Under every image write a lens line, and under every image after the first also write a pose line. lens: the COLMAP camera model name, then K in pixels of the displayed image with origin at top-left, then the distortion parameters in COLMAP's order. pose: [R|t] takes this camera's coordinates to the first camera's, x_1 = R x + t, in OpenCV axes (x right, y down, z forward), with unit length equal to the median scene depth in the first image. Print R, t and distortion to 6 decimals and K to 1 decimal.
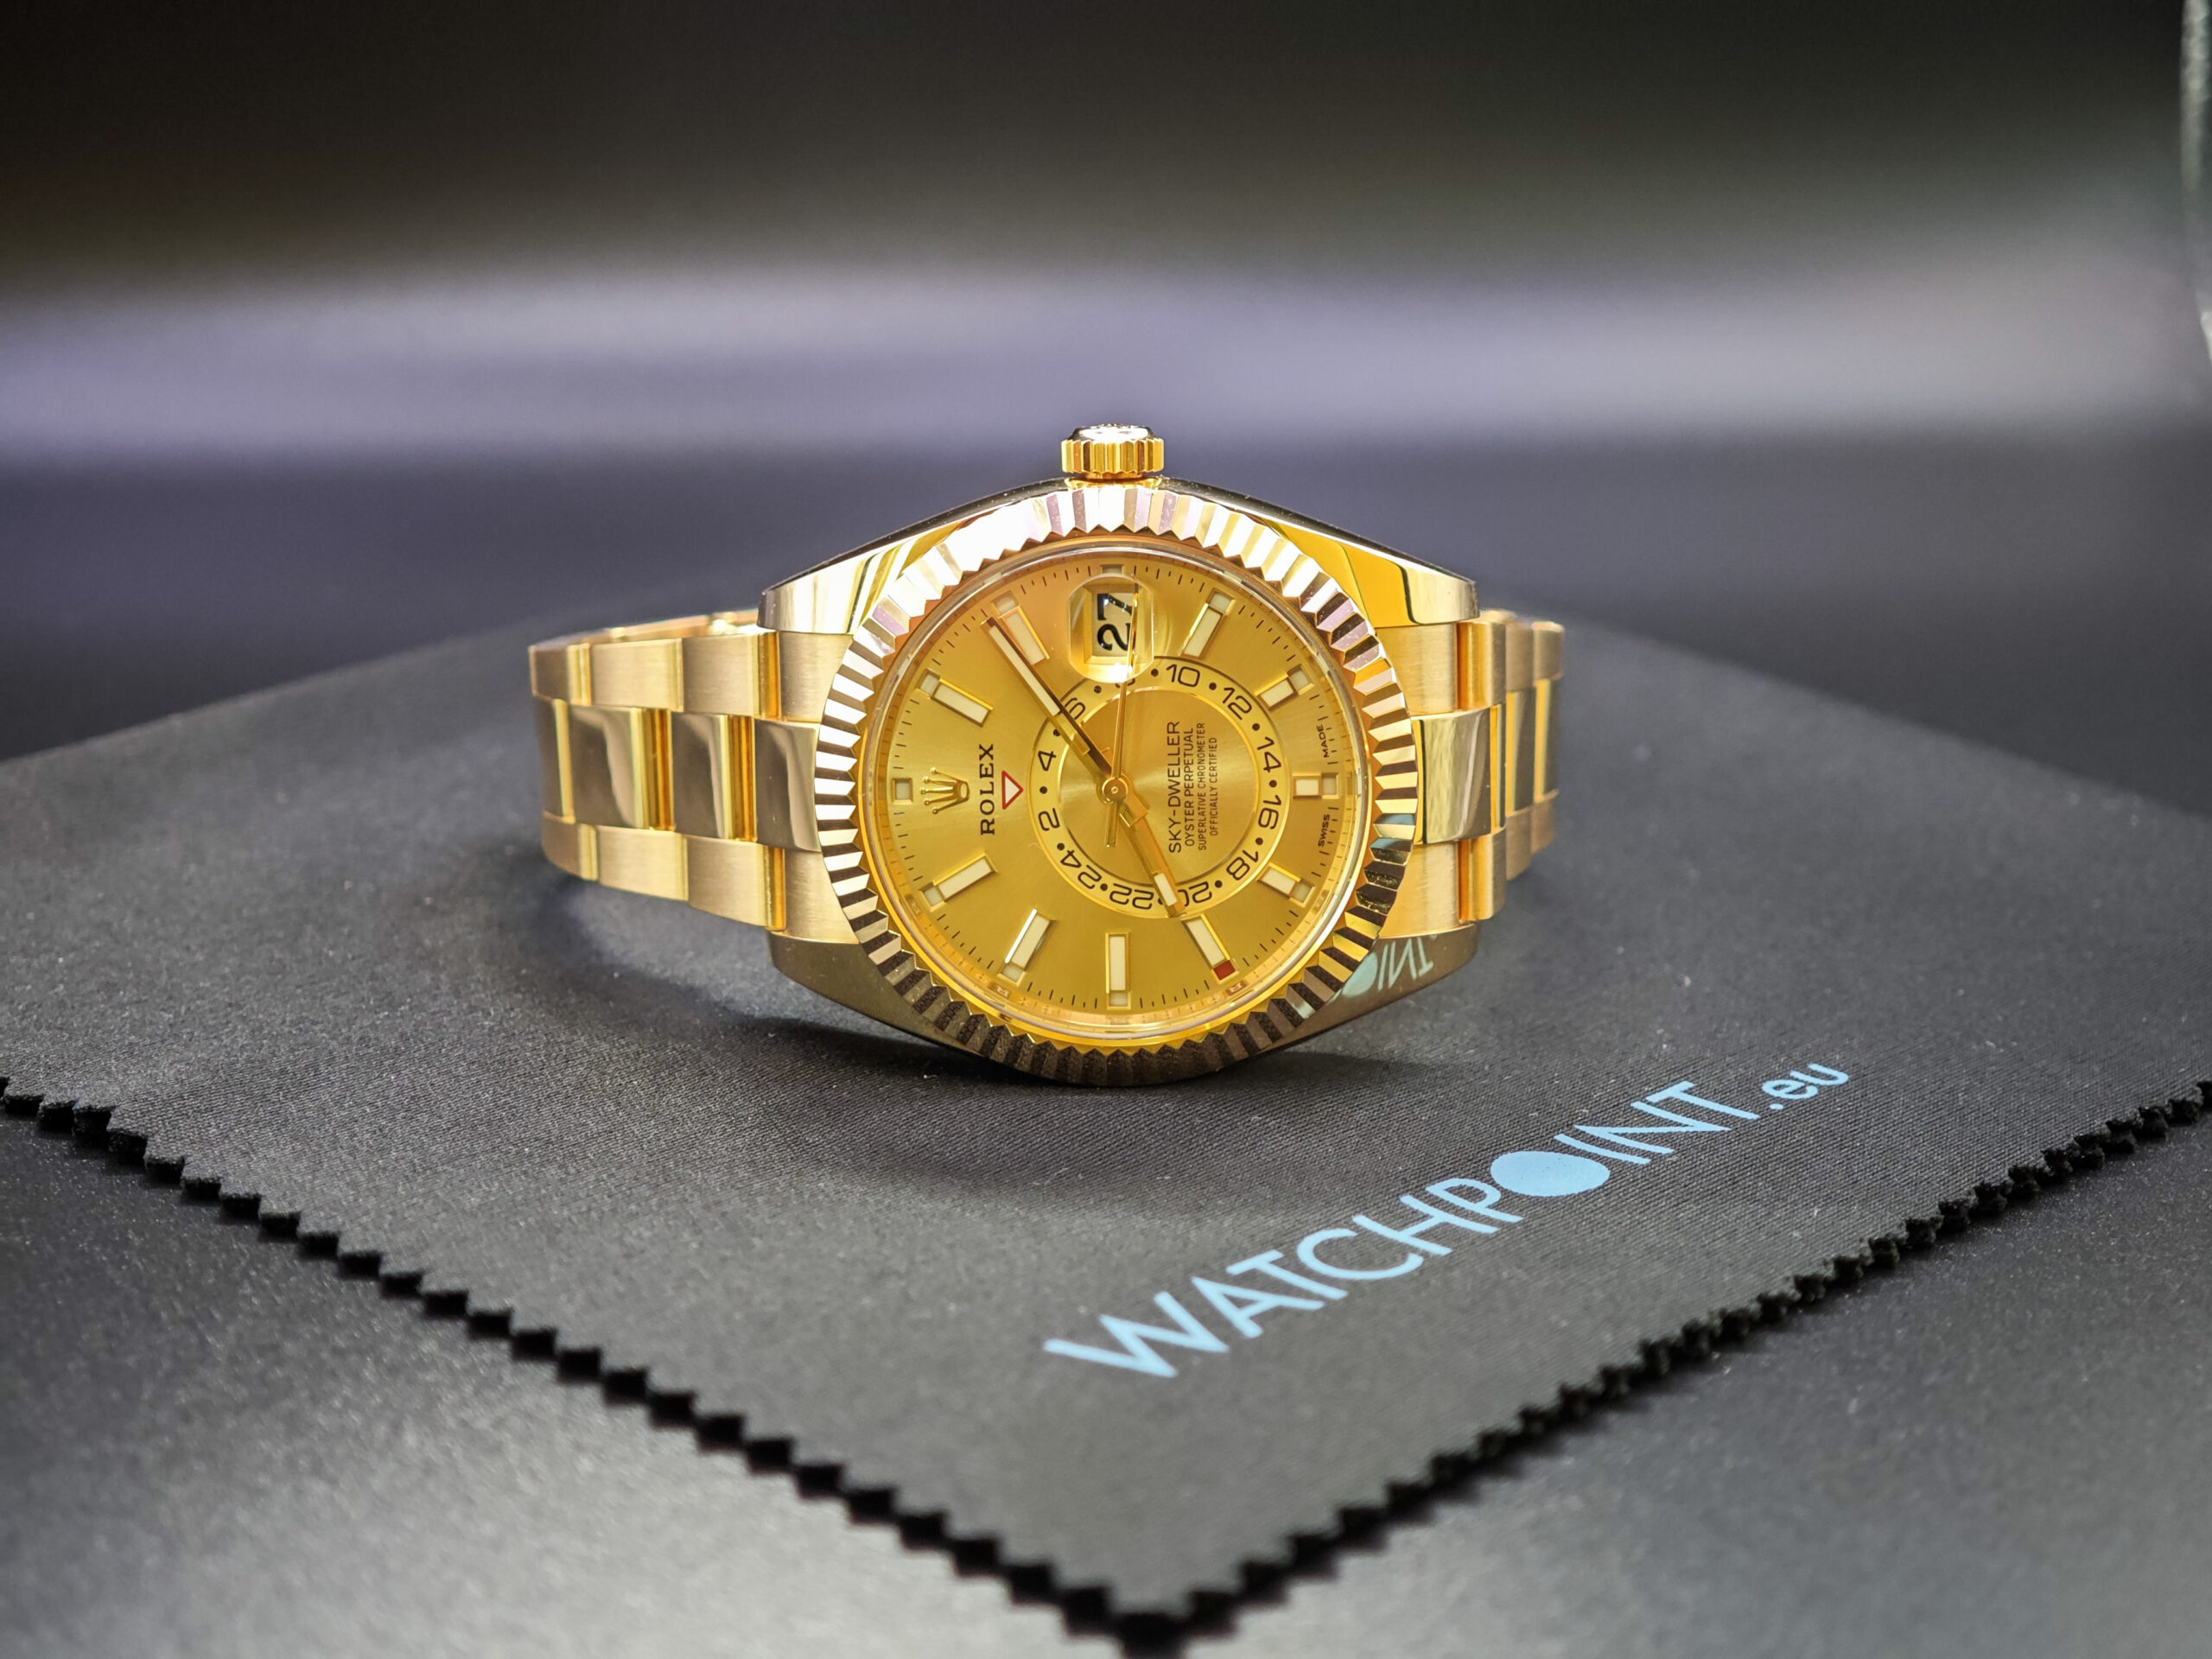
lens RADIAL K [[4540.5, 0, 1107.6], [0, 4540.5, 831.4], [0, 0, 1]] dist [0.339258, 0.000000]
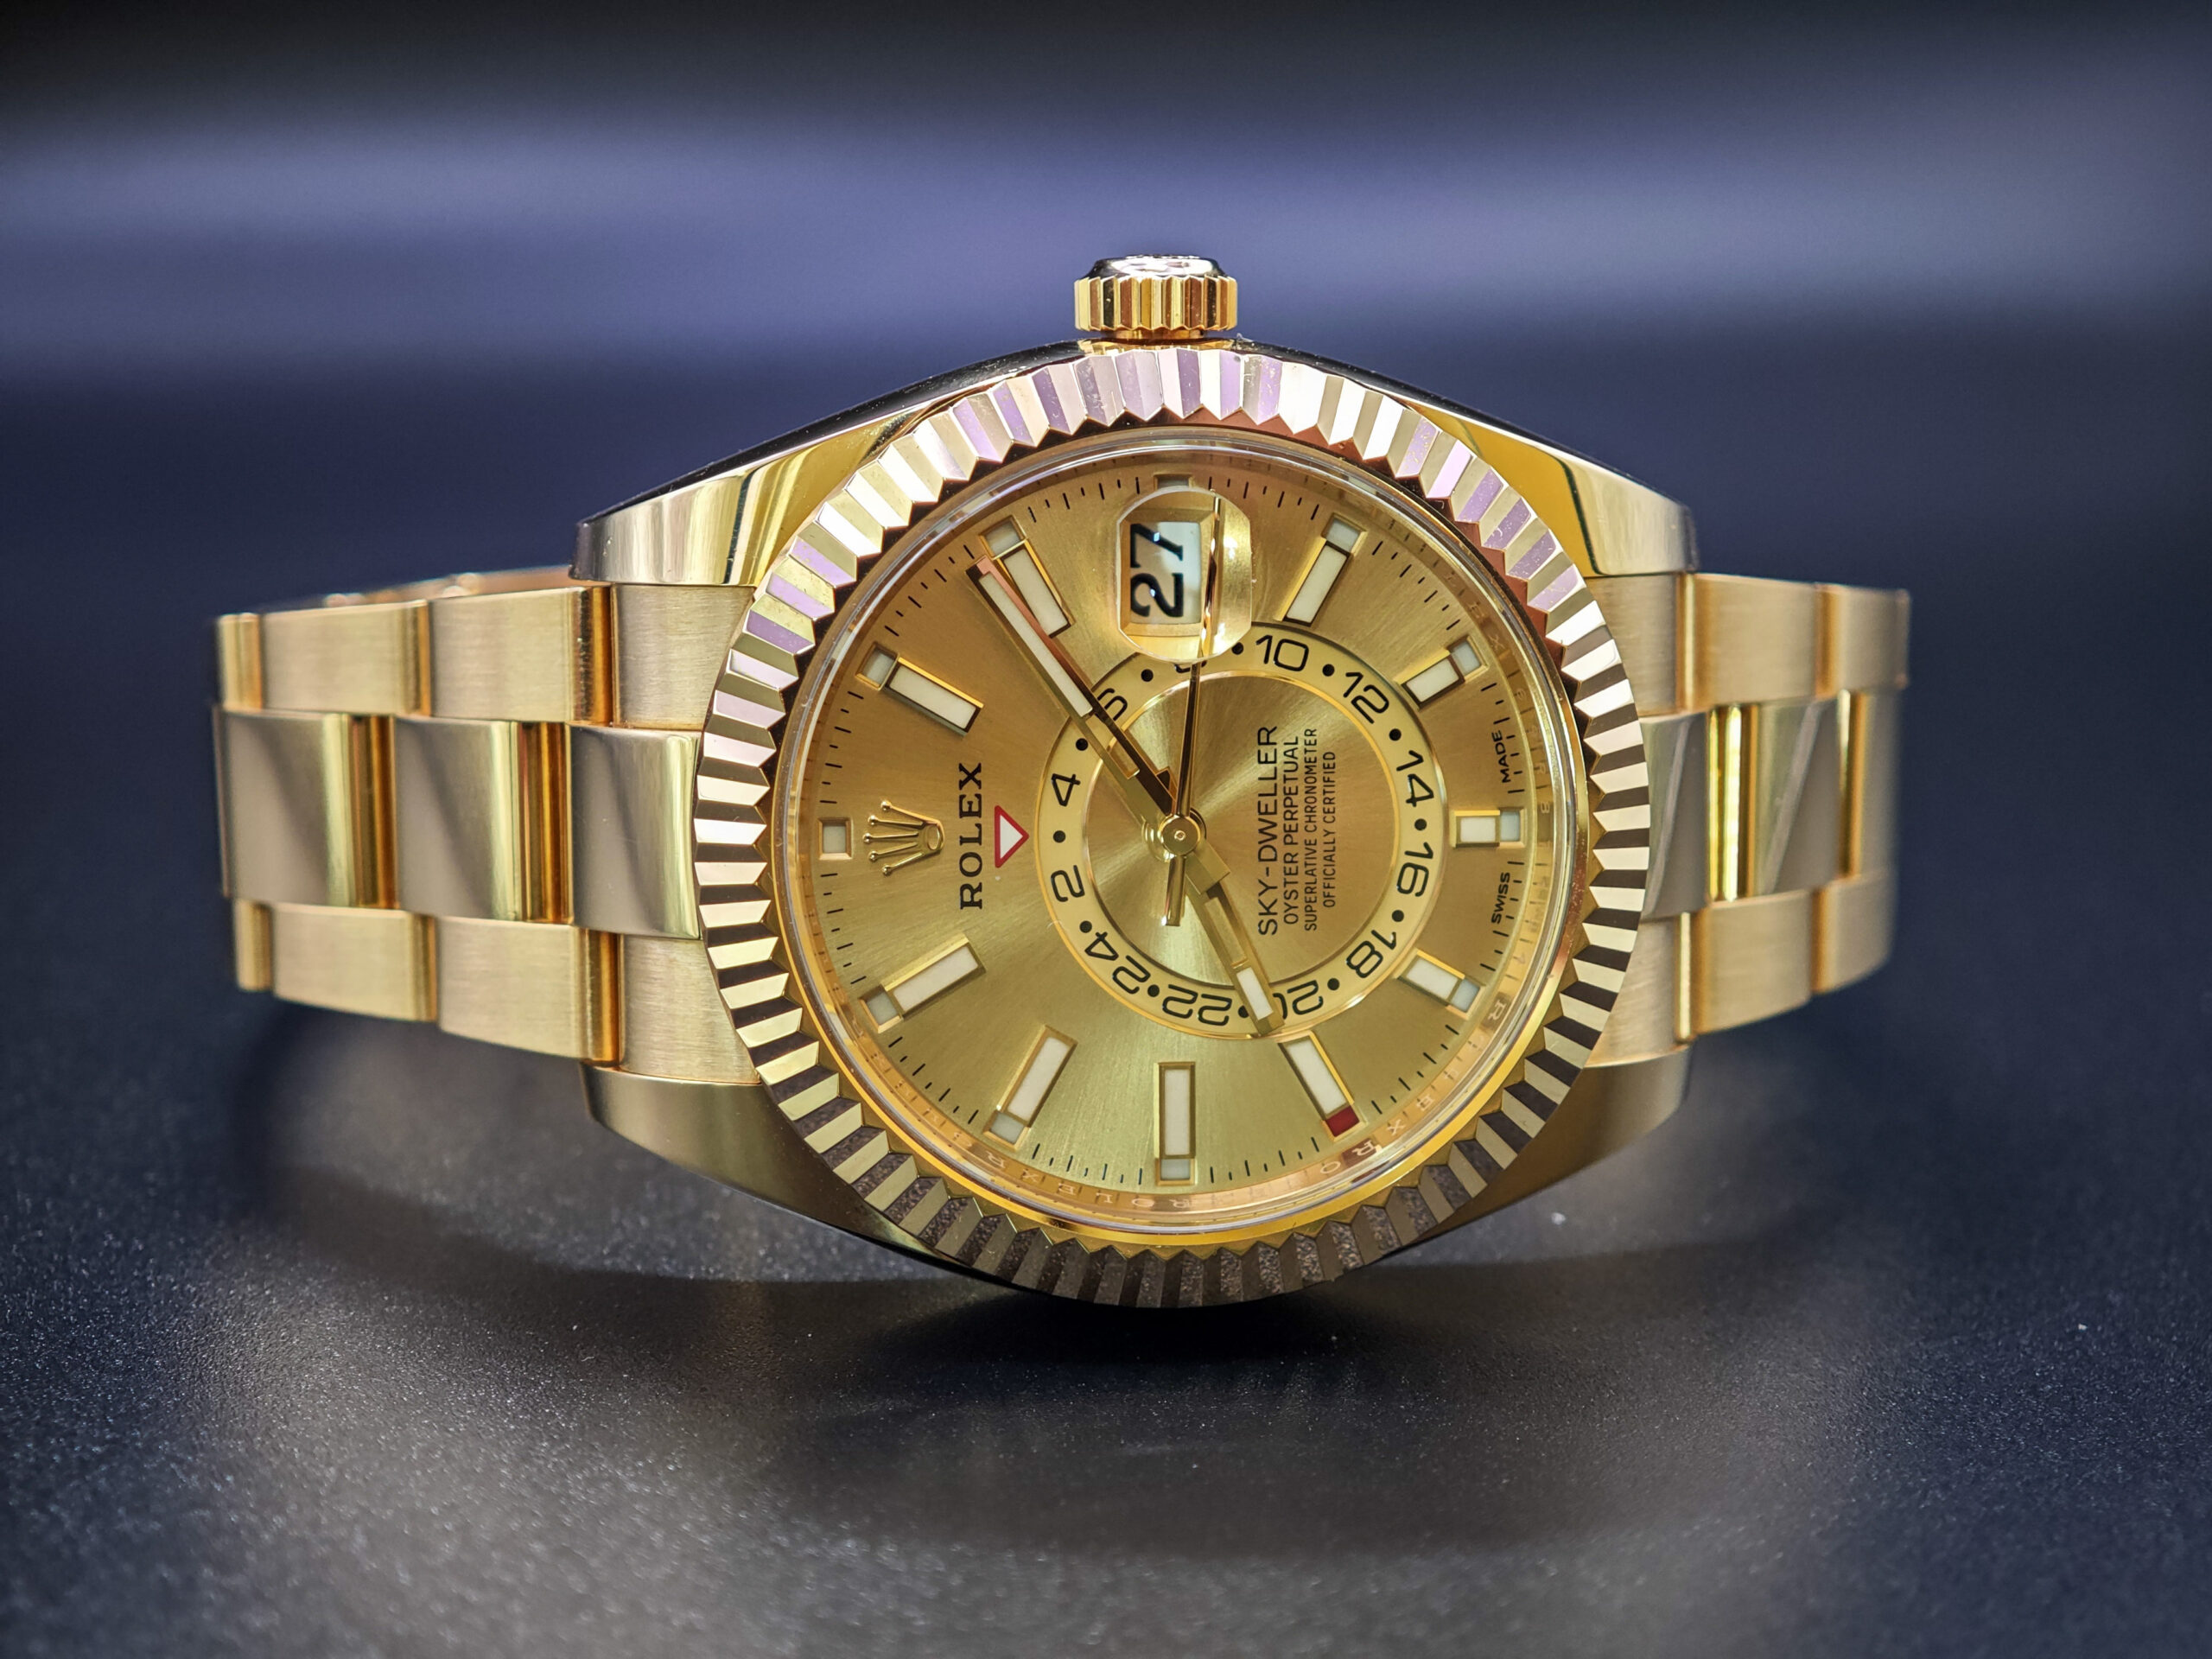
lens RADIAL K [[4540.5, 0, 1127.7], [0, 4540.5, 981.6], [0, 0, 1]] dist [0.339258, 0.000000]
pose [[0.990844, -0.008829, 0.134725, -0.089626], [0.007212, 0.999896, 0.012490, 0.003139], [-0.134821, -0.011405, 0.990804, 0.377001]]
